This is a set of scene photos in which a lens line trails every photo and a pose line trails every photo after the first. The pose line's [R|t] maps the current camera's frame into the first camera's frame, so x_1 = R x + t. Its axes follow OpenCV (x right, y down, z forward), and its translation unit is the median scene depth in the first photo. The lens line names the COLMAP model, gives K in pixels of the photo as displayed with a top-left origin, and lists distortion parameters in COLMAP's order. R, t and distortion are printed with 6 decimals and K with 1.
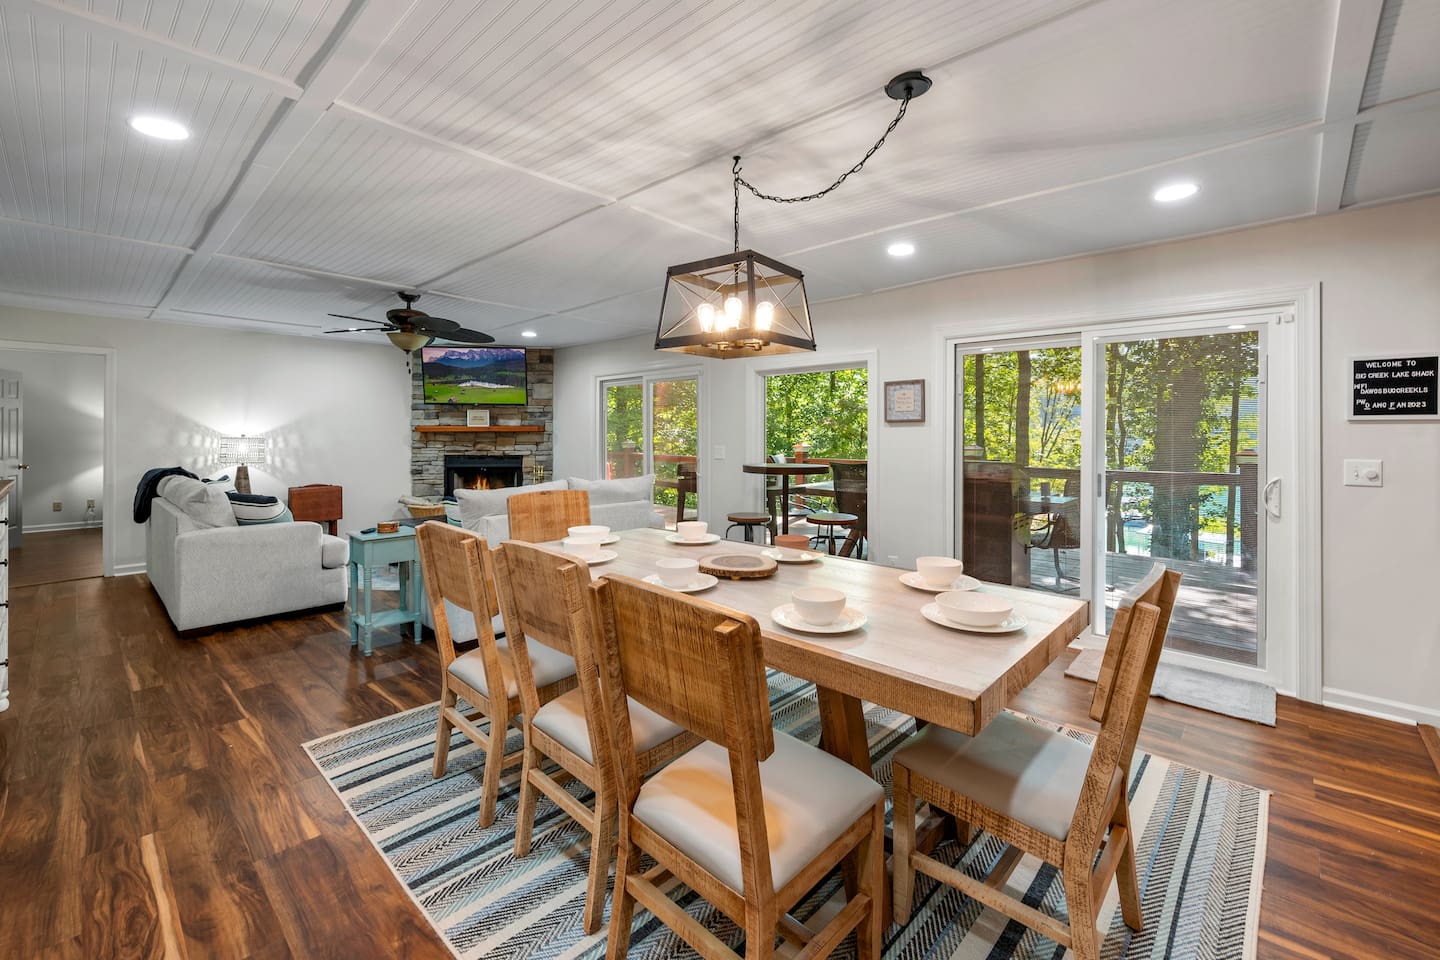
lens RADIAL K [[602.5, 0, 721.8], [0, 602.5, 430.4], [0, 0, 1]] dist [0.000924, 0.000071]
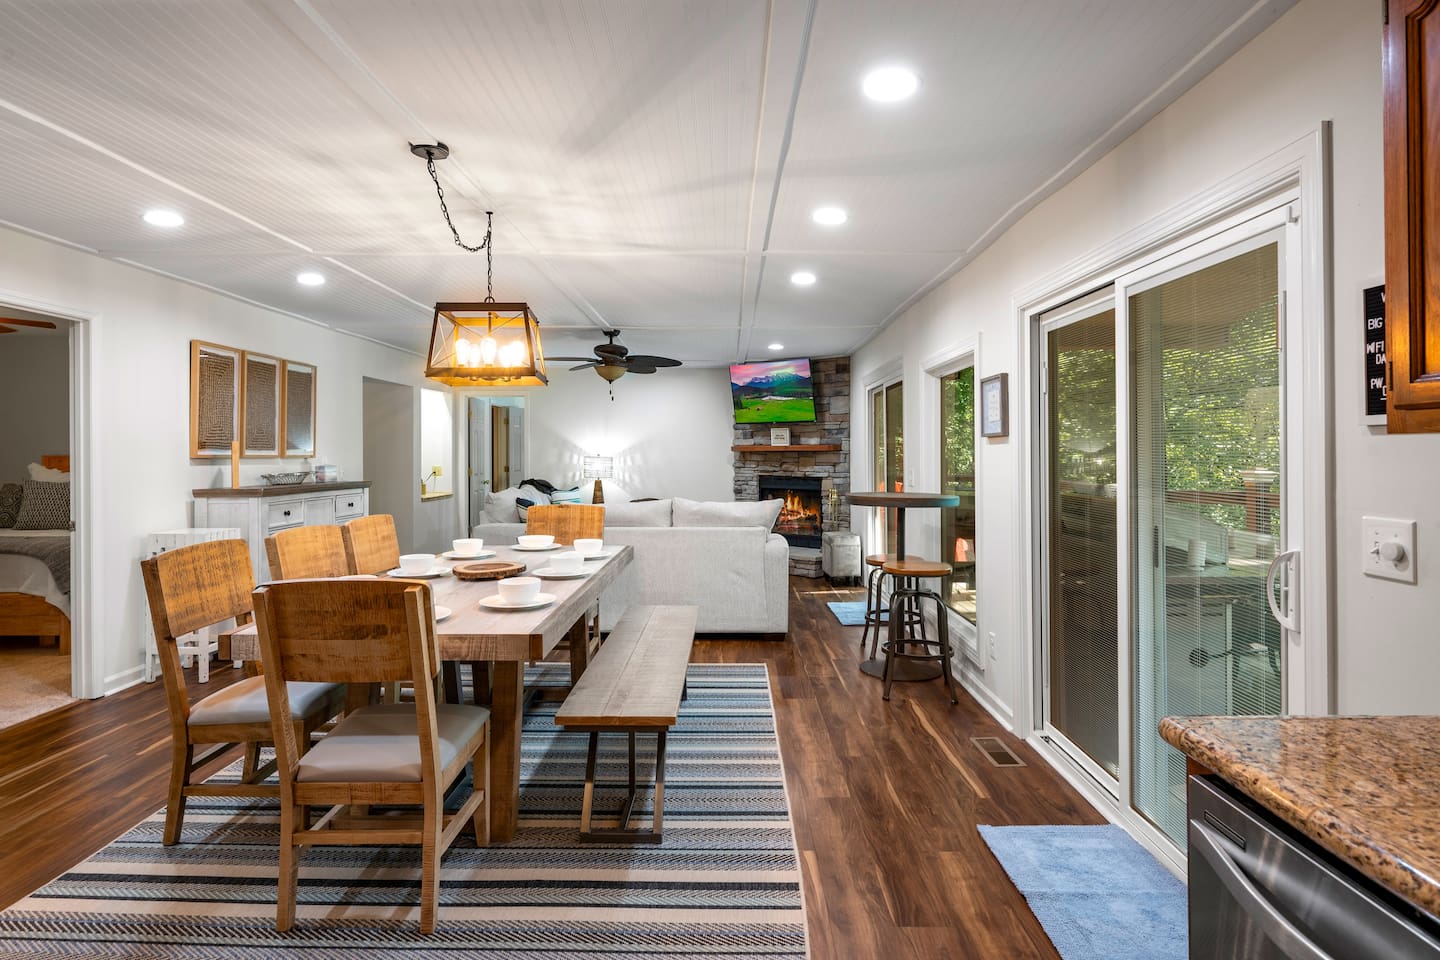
lens RADIAL K [[780.3, 0, 717.5], [0, 780.3, 447.8], [0, 0, 1]] dist [-0.002092, -0.000293]
pose [[0.668617, -0.005283, -0.743589, 0.492098], [0.005033, 0.999984, -0.002579, -0.000656], [0.743590, -0.002018, 0.668632, 0.116557]]
